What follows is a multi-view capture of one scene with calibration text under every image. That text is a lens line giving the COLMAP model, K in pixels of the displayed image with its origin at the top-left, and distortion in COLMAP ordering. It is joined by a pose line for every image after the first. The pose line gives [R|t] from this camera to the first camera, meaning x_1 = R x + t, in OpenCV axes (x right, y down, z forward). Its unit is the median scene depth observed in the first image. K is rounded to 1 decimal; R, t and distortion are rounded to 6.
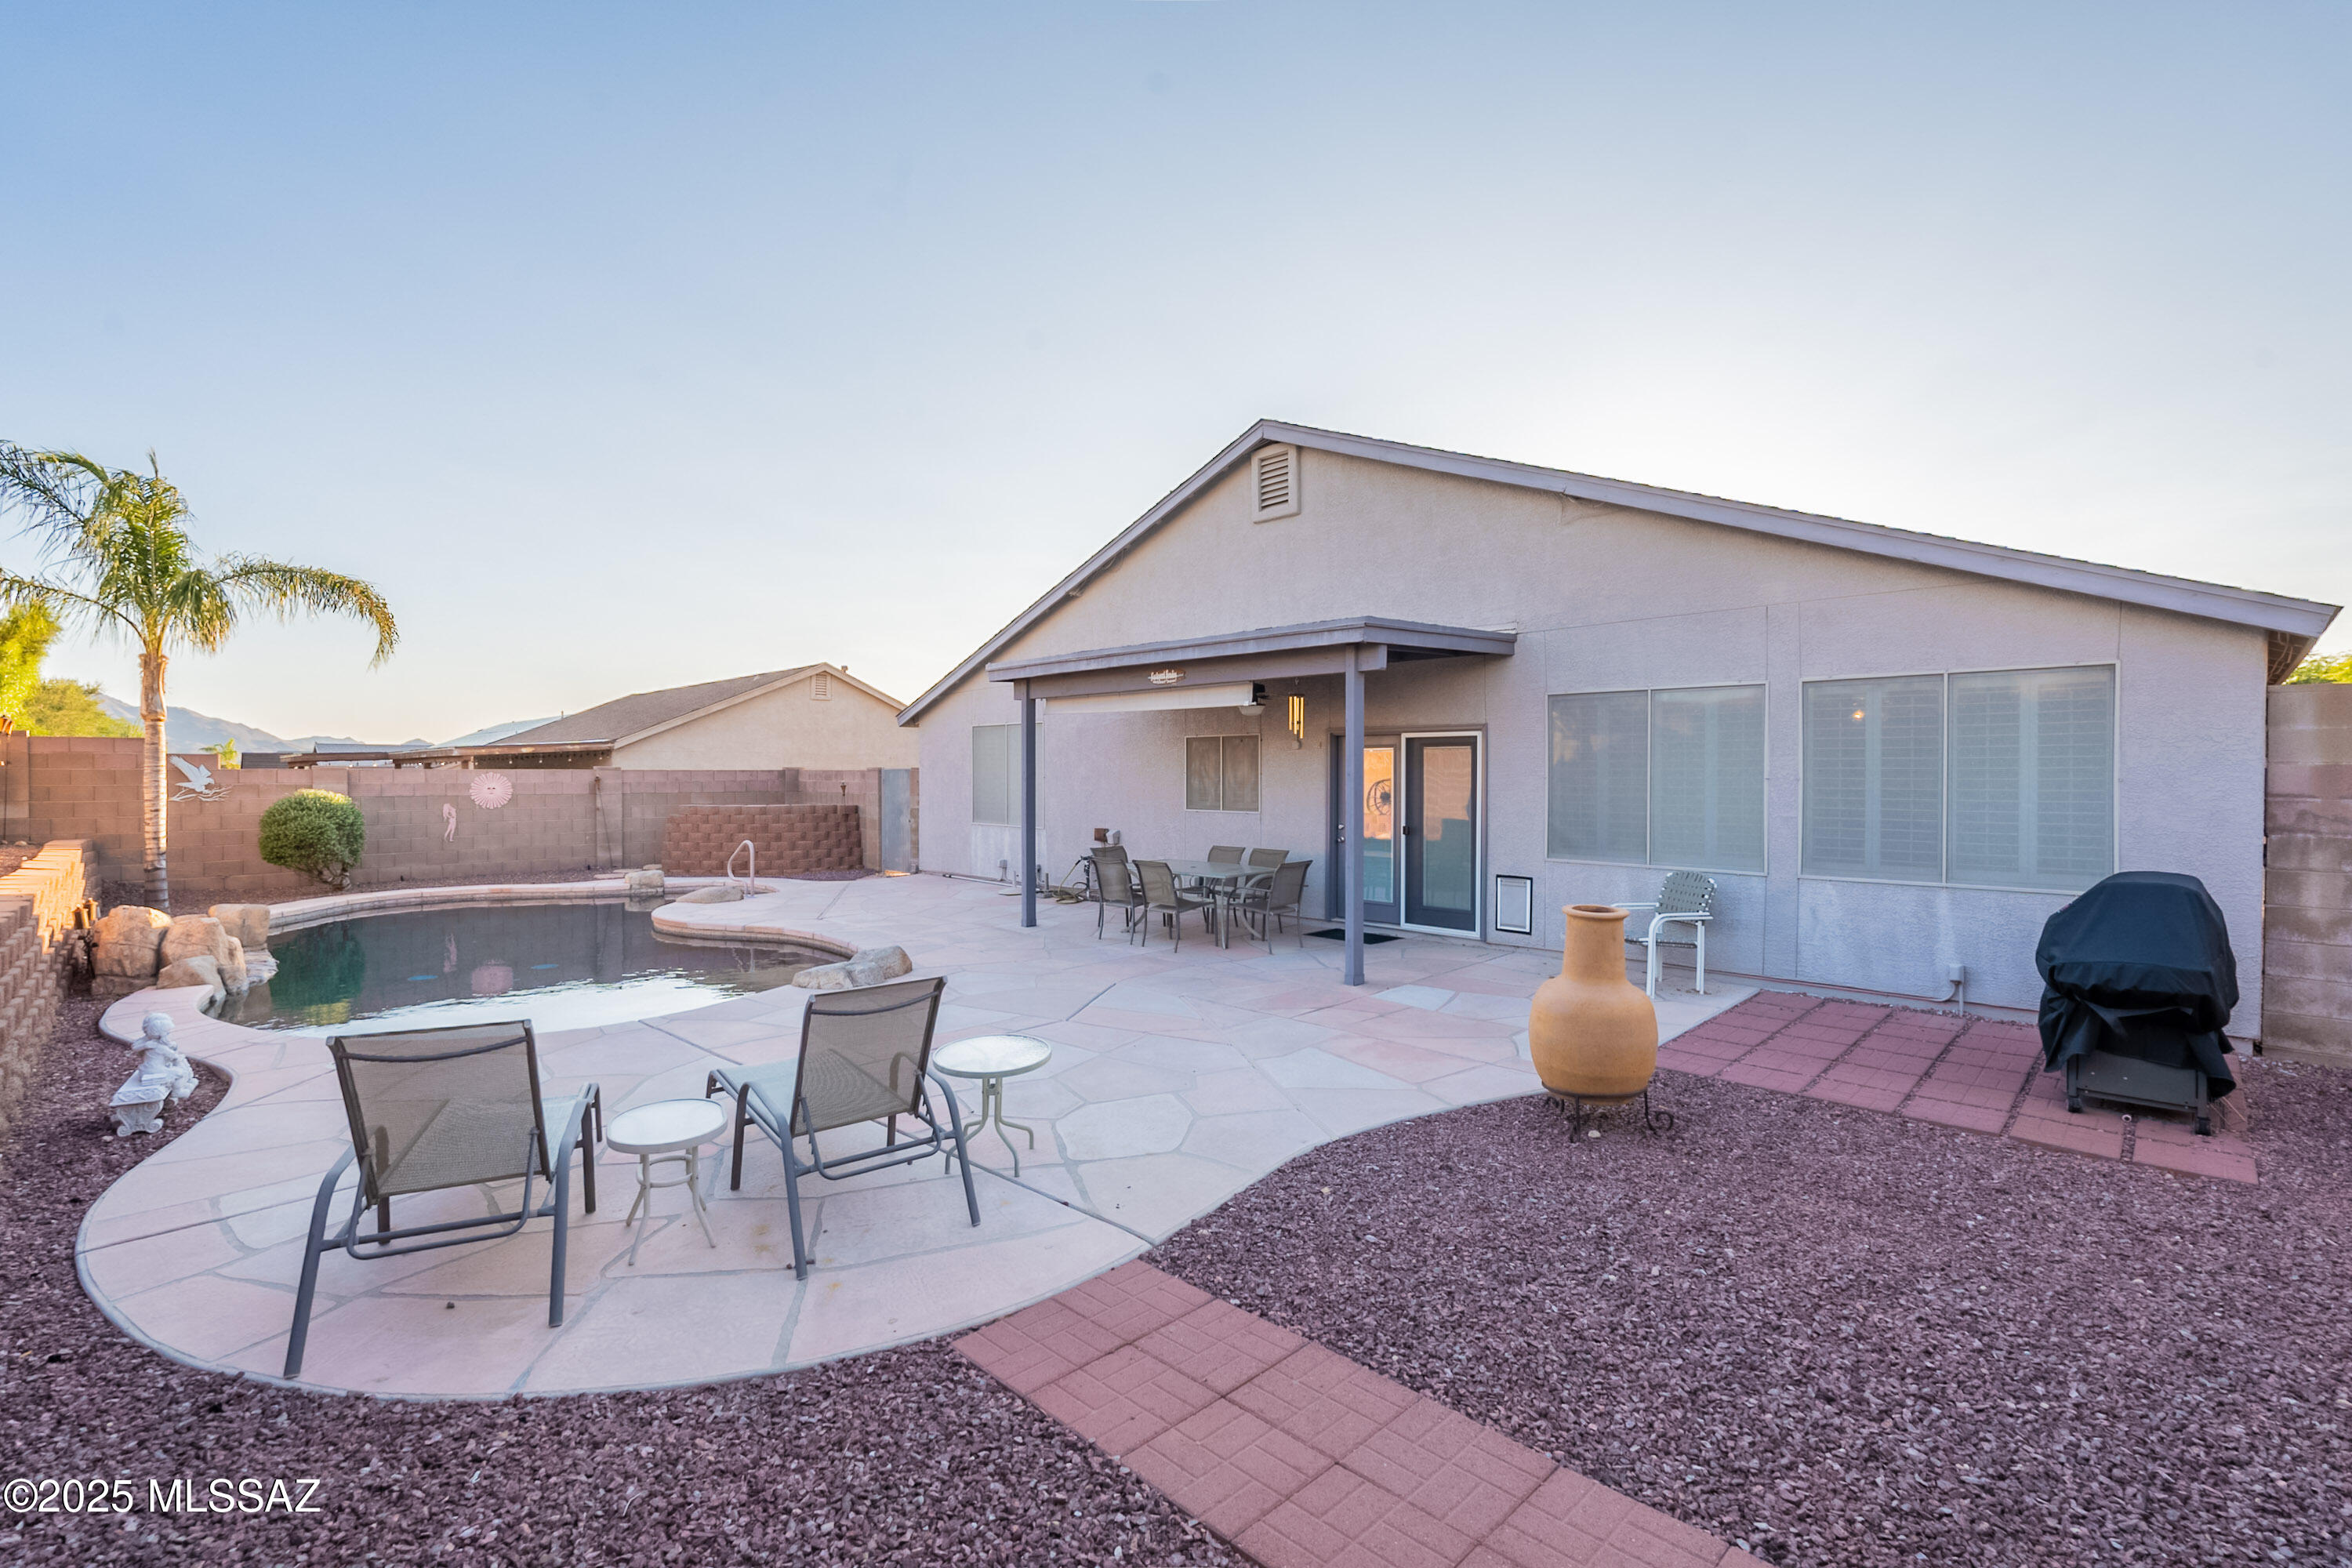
lens RADIAL K [[1028.6, 0, 1181.9], [0, 1028.6, 783.6], [0, 0, 1]] dist [-0.001048, 0.000166]
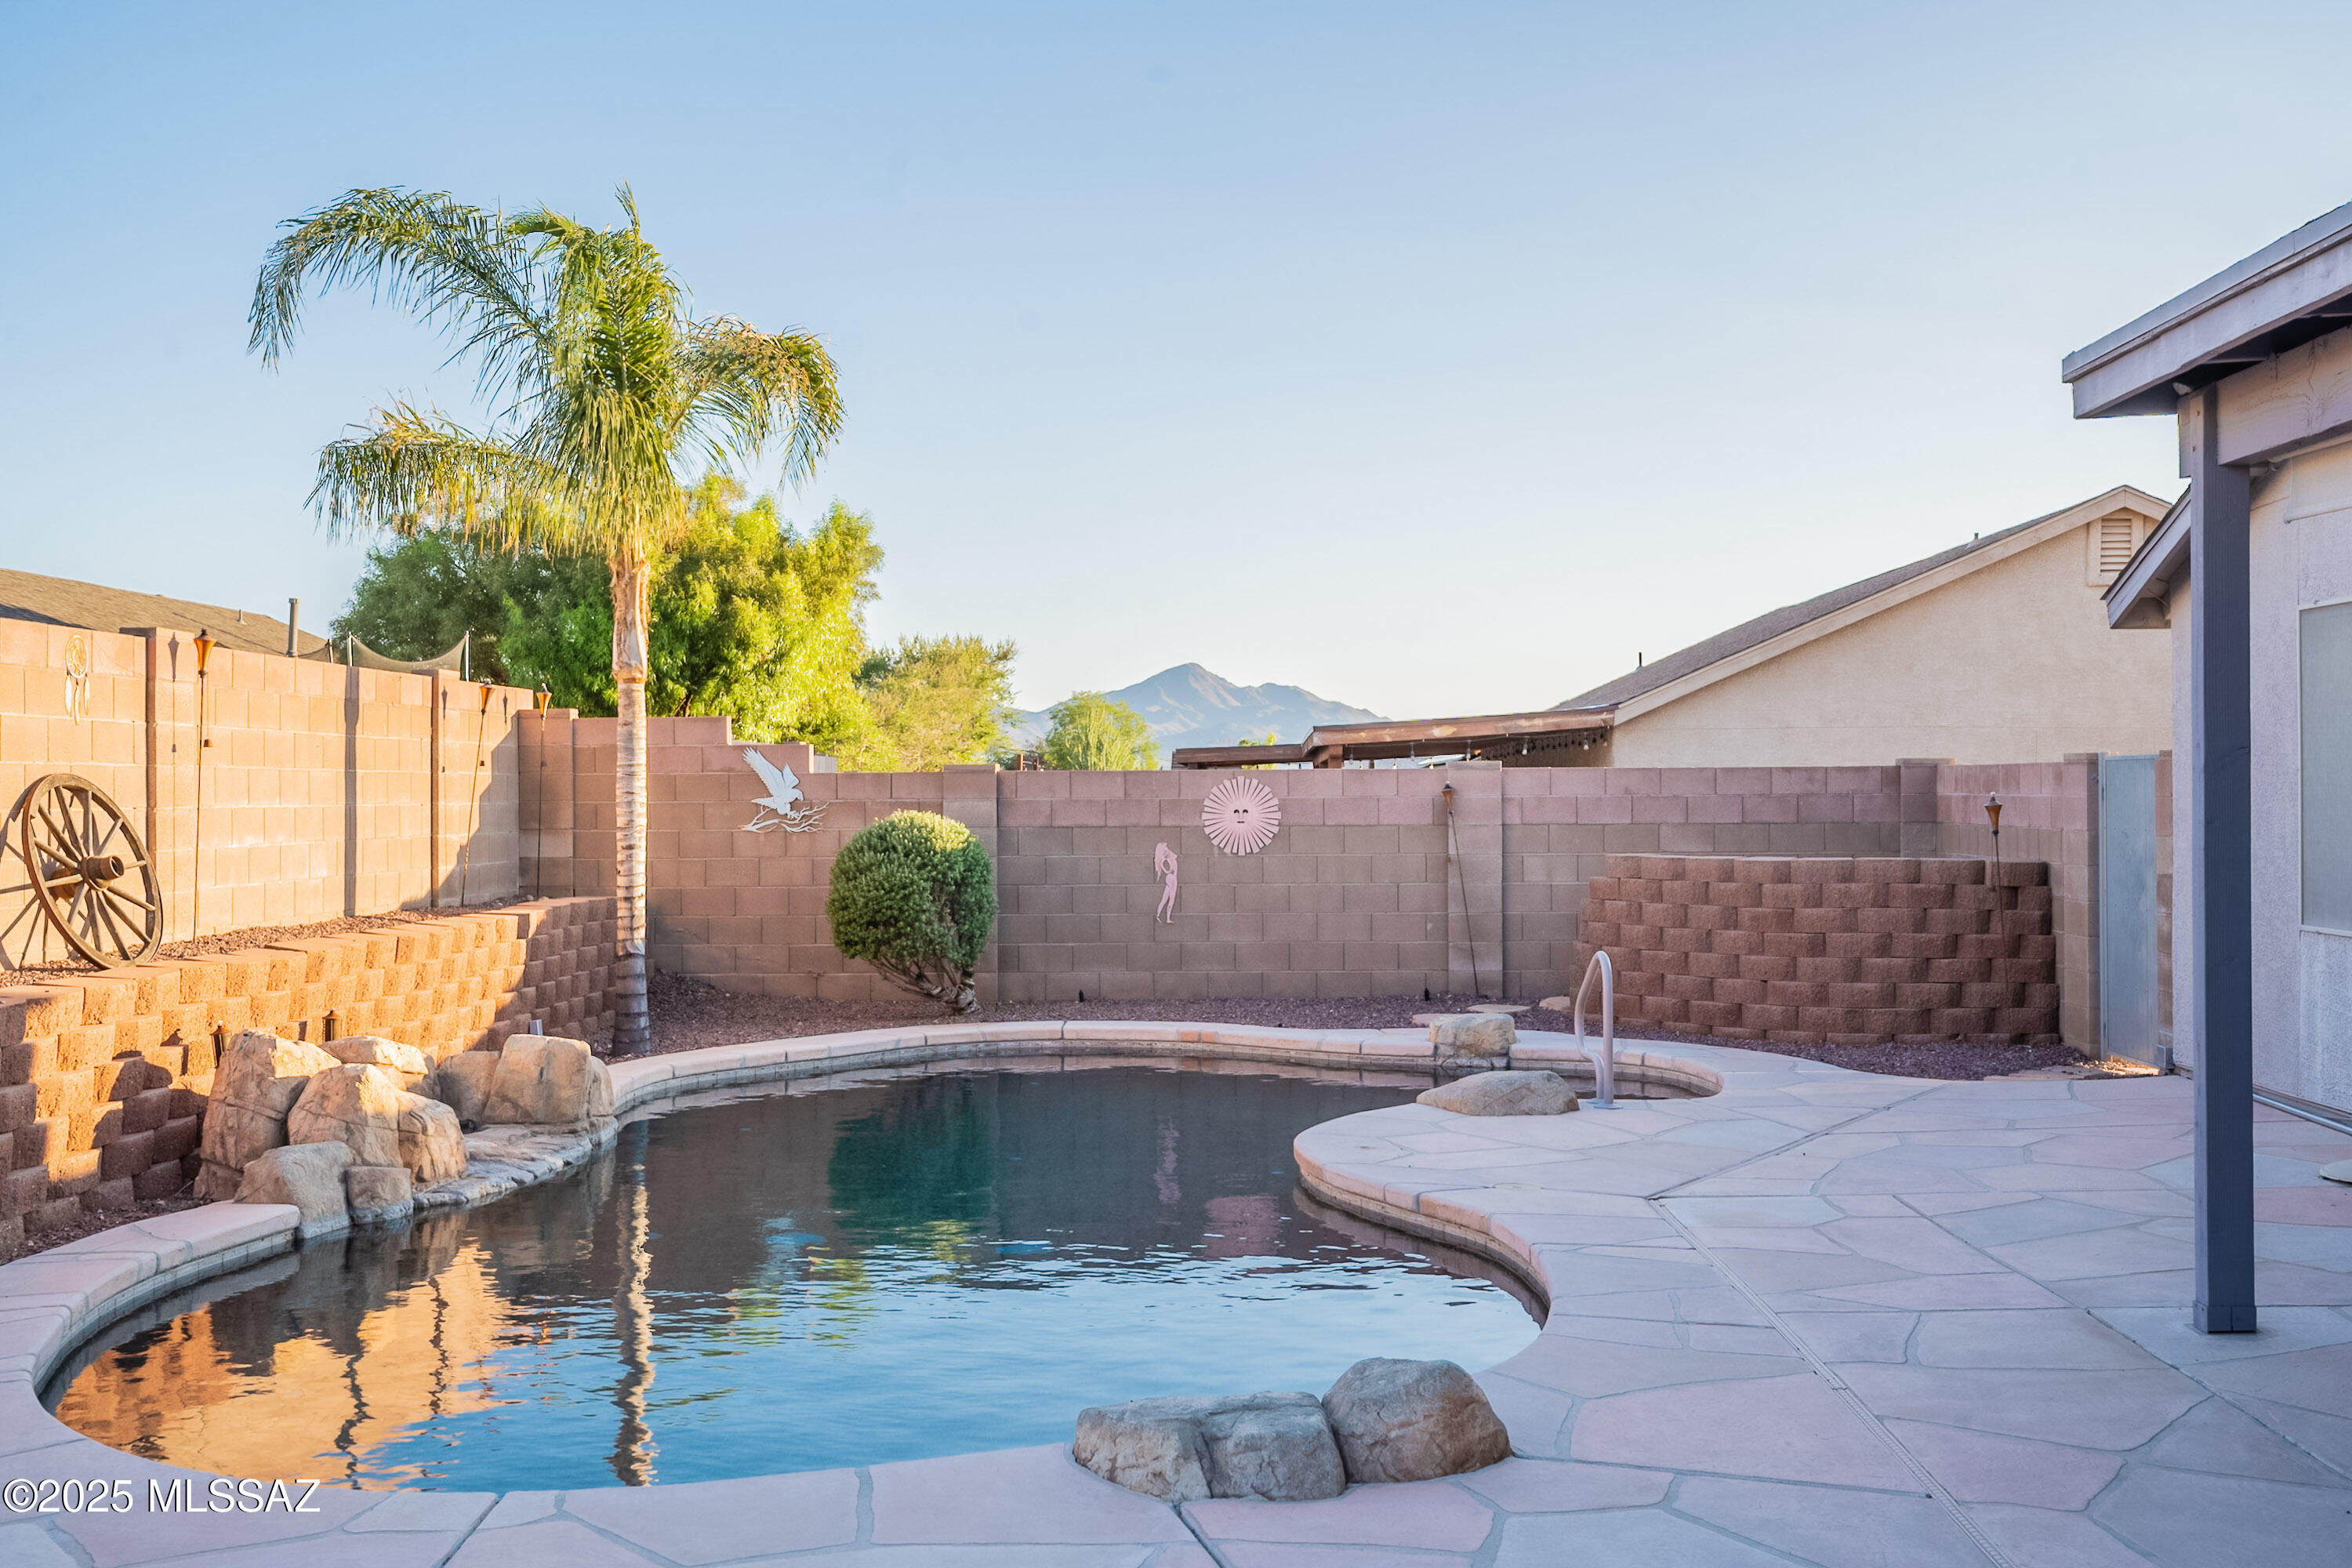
lens RADIAL K [[2371.3, 0, 1176.0], [0, 2371.3, 784.0], [0, 0, 1]] dist [0.062932, -0.004539]
pose [[0.691531, -0.006087, -0.722321, 0.072235], [-0.002802, 0.999934, -0.011109, 0.004551], [0.722341, 0.009707, 0.691469, 0.245343]]
